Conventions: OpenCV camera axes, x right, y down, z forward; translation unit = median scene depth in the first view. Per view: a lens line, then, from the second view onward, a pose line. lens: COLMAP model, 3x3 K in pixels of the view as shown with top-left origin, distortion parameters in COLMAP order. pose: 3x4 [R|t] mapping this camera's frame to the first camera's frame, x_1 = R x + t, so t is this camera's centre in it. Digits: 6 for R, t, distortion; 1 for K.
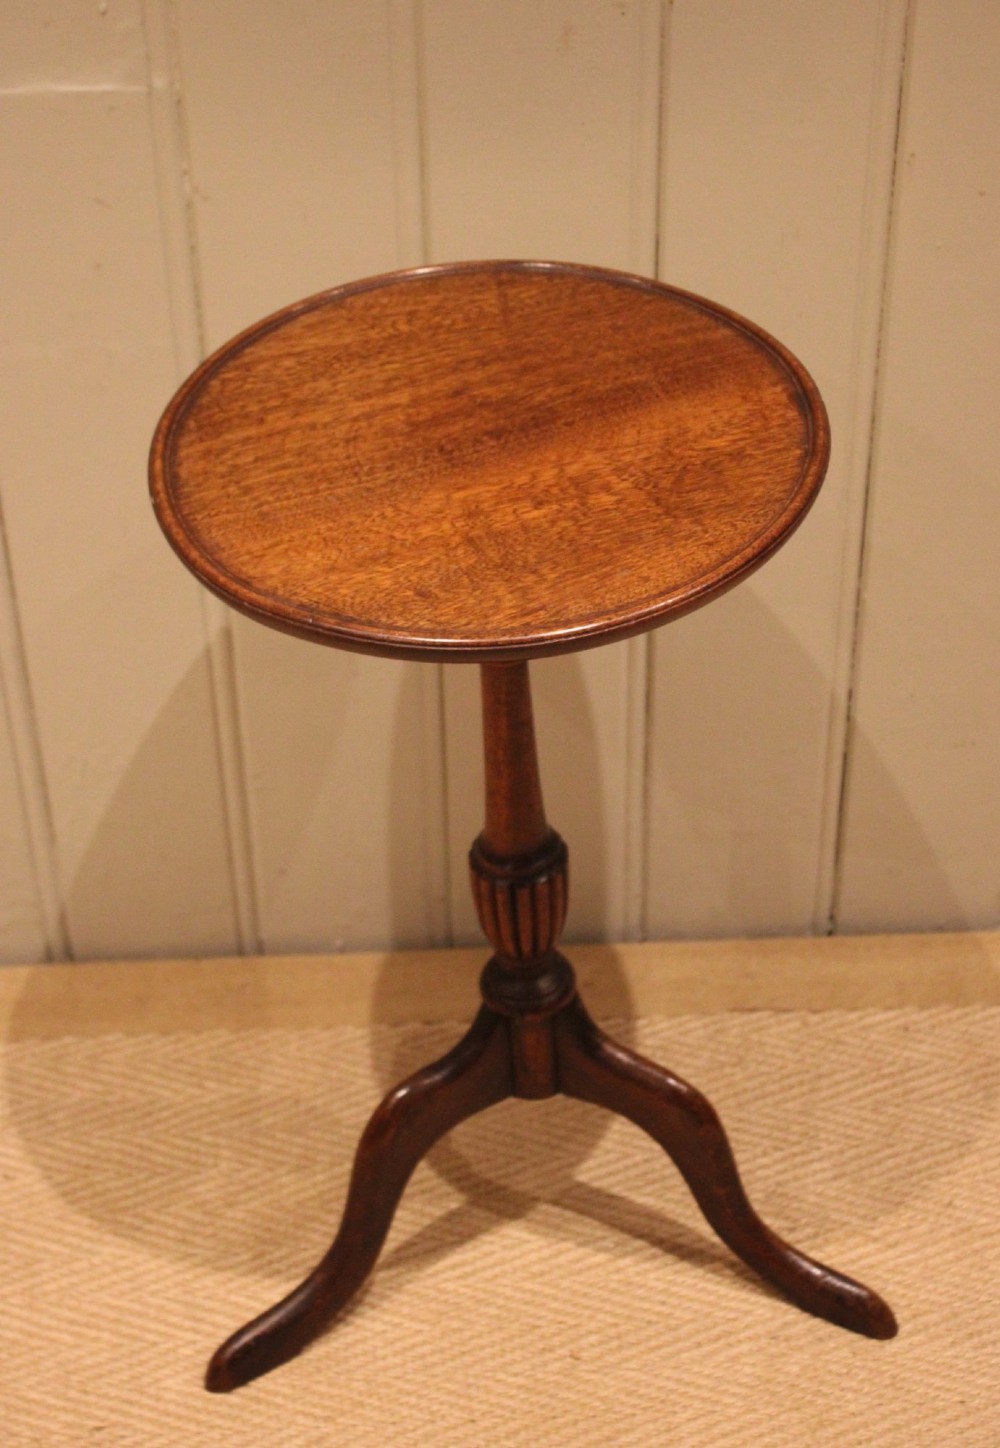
lens RADIAL K [[2715.0, 0, 440.4], [0, 2715.0, 687.0], [0, 0, 1]] dist [-0.013084, 0.000000]
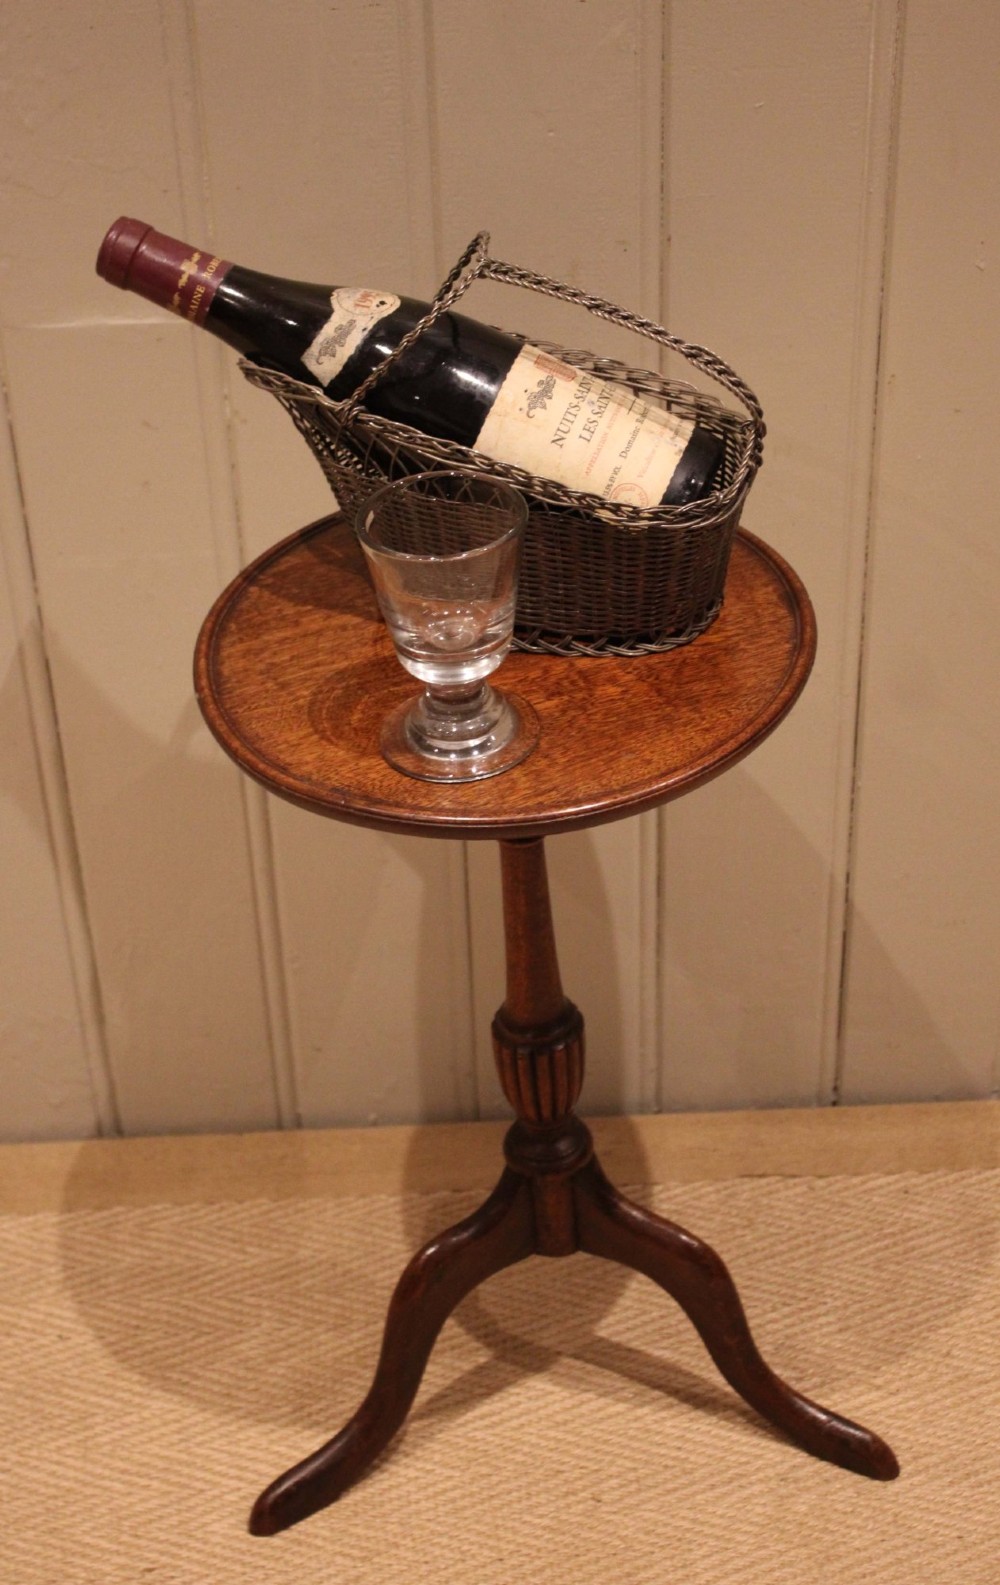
lens RADIAL K [[2660.2, 0, 472.0], [0, 2660.2, 772.8], [0, 0, 1]] dist [-0.026666, 0.000000]
pose [[0.999959, -0.009026, -0.000087, 0.003348], [0.009012, 0.998819, -0.047741, 0.011318], [0.000518, 0.047738, 0.998860, -0.053216]]
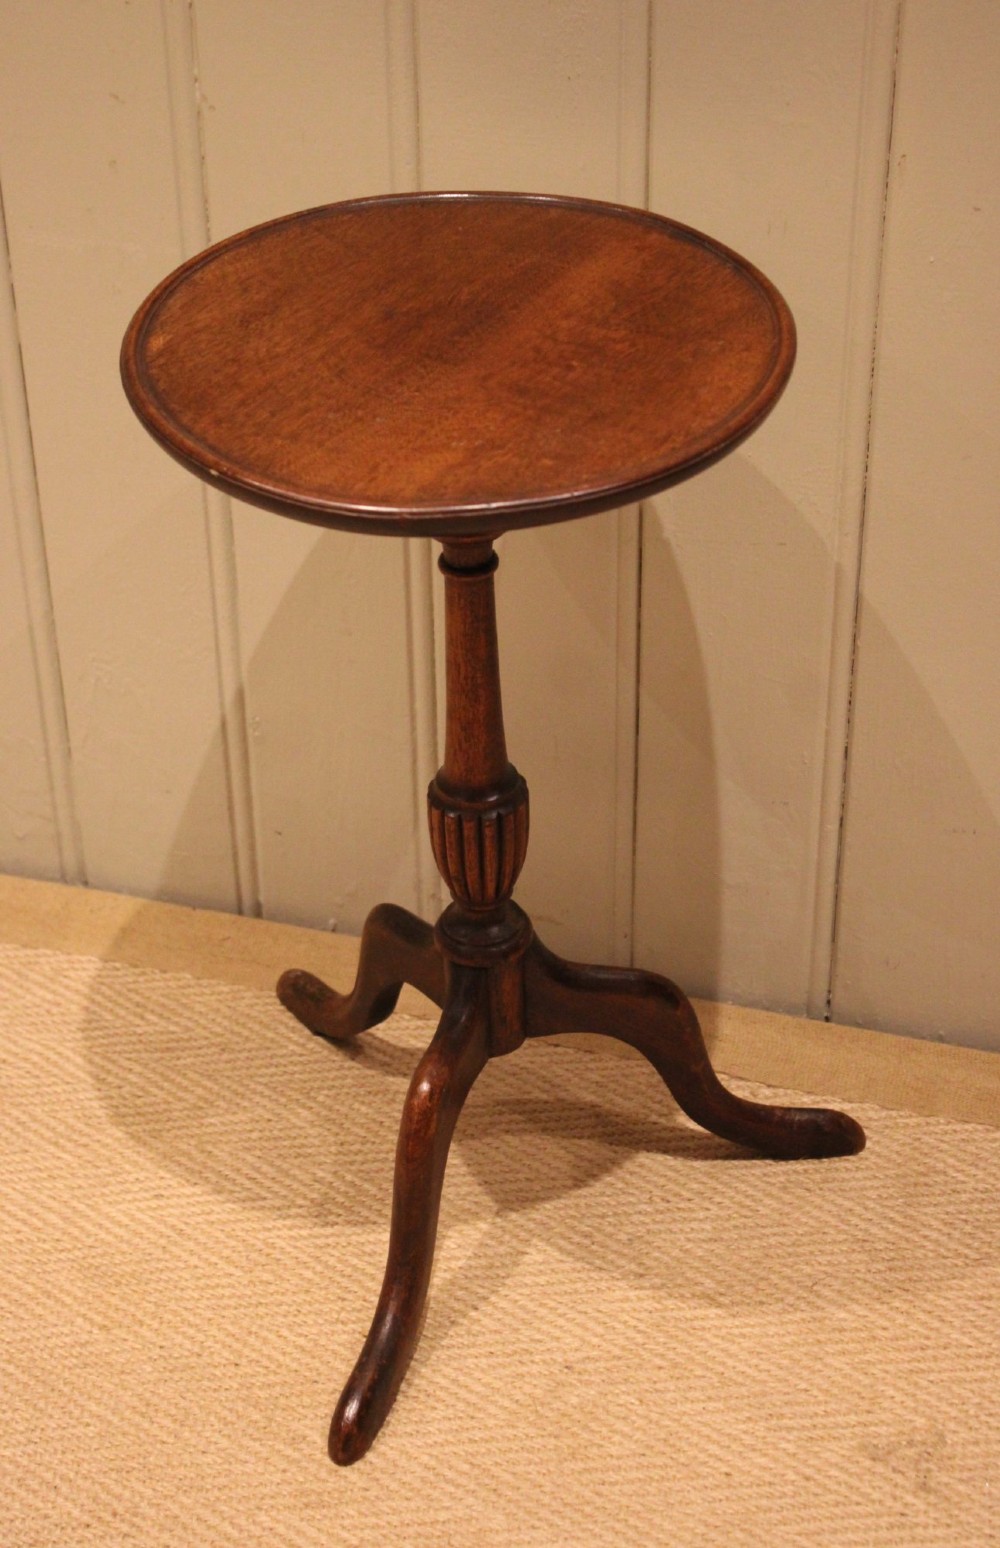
lens RADIAL K [[2810.5, 0, 405.9], [0, 2810.5, 762.8], [0, 0, 1]] dist [-0.000832, 0.000000]
pose [[0.945048, 0.189291, -0.266557, 0.288345], [-0.204684, 0.978339, -0.030931, 0.073609], [0.254928, 0.083792, 0.963323, 0.016638]]
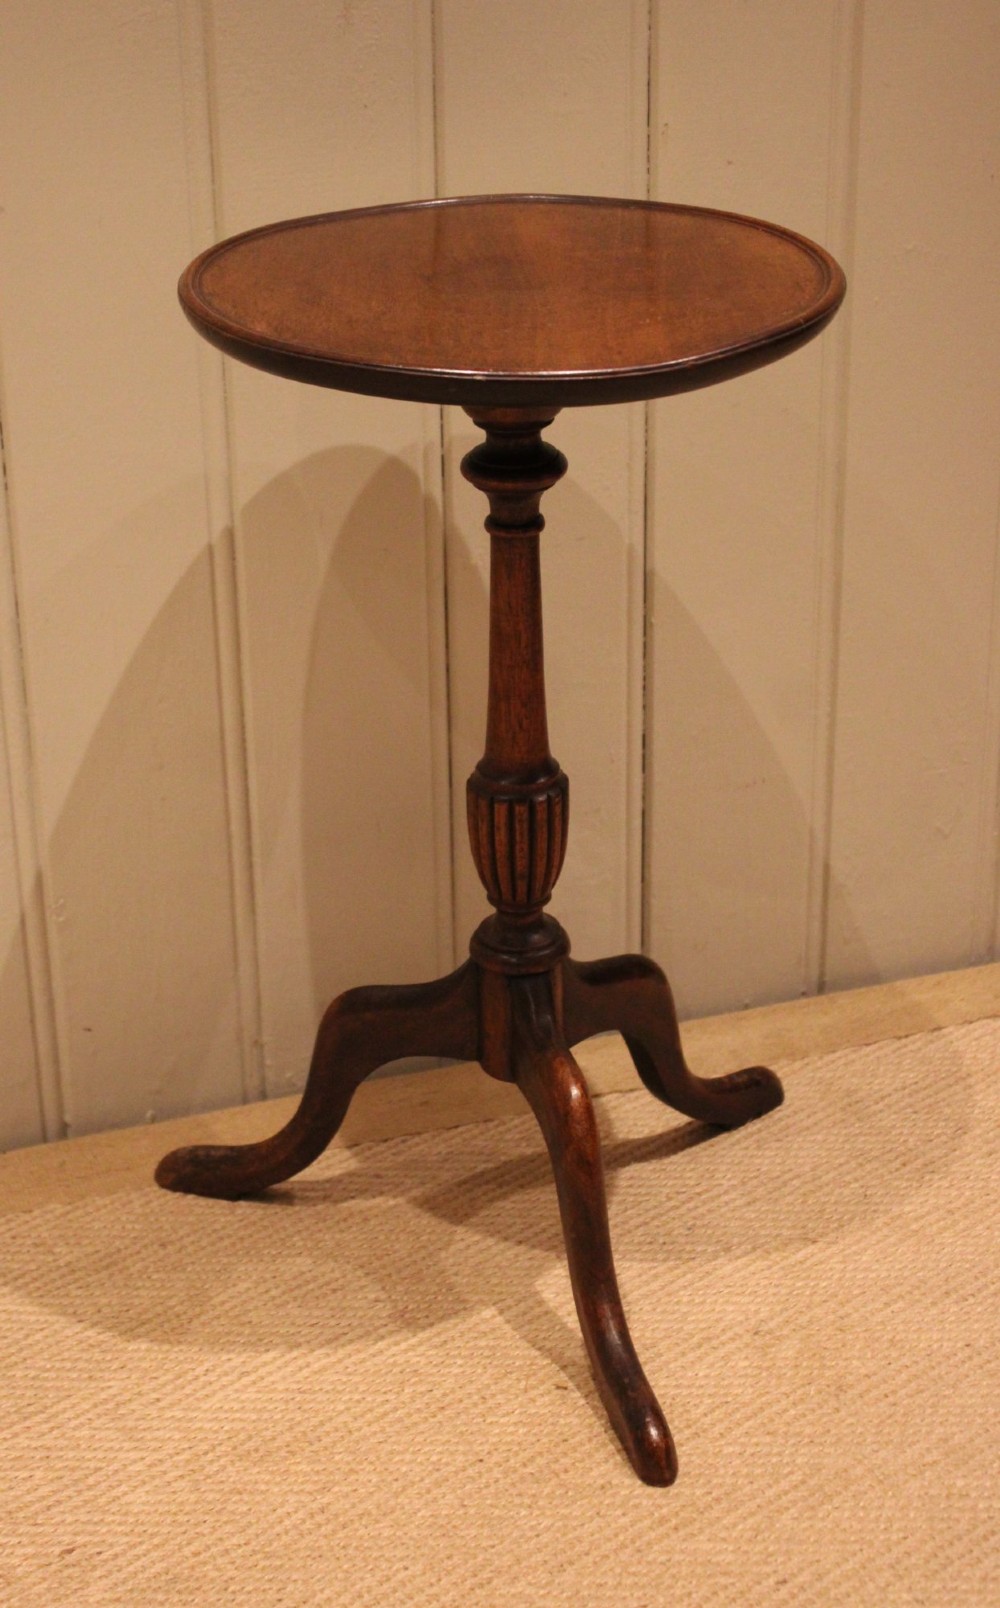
lens RADIAL K [[2692.6, 0, 372.9], [0, 2692.6, 783.4], [0, 0, 1]] dist [-0.025650, 0.000000]
pose [[0.958844, -0.120489, 0.257099, -0.214706], [0.183830, 0.953531, -0.238717, 0.252864], [-0.216389, 0.276155, 0.936437, 0.111270]]
